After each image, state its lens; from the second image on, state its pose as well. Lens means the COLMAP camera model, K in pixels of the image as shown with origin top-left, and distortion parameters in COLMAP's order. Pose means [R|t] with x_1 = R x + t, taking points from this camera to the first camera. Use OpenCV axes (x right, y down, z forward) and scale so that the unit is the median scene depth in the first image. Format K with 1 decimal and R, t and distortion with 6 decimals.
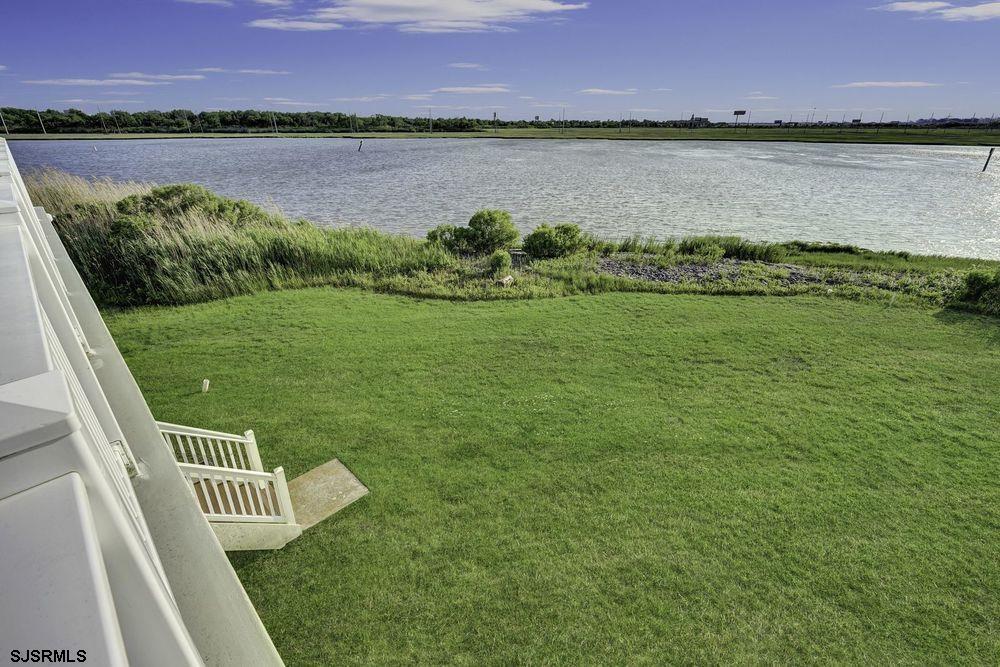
lens RADIAL K [[460.6, 0, 501.3], [0, 460.6, 332.8], [0, 0, 1]] dist [-0.003680, 0.002287]
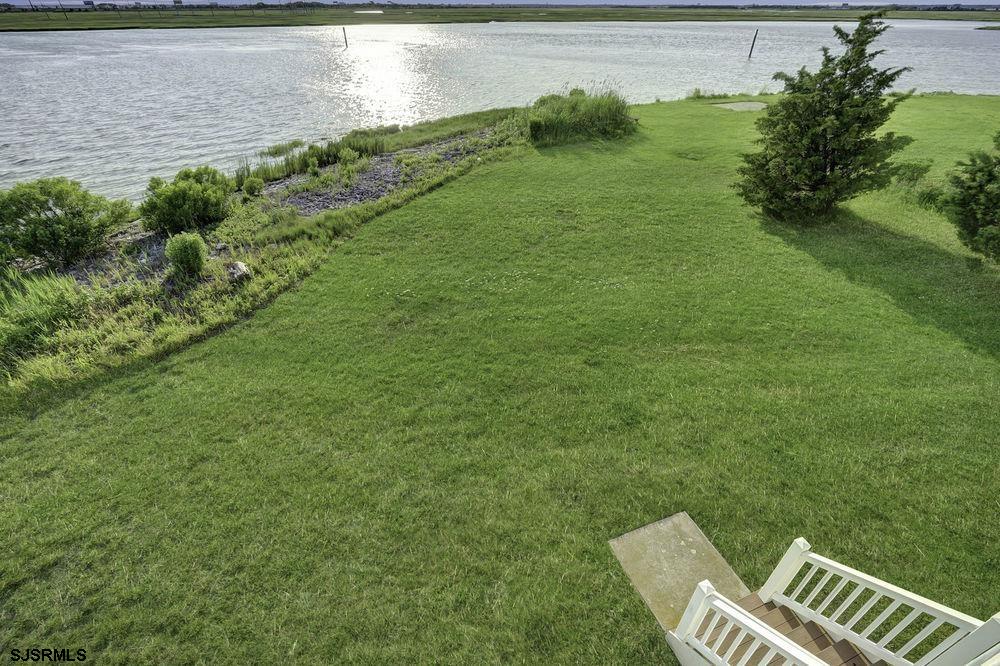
lens RADIAL K [[460.6, 0, 503.2], [0, 460.6, 335.1], [0, 0, 1]] dist [-0.003680, 0.002287]
pose [[0.413651, -0.535233, 0.736491, -0.373814], [0.383076, 0.836171, 0.392519, -0.154733], [-0.825921, 0.119766, 0.550918, 0.352293]]
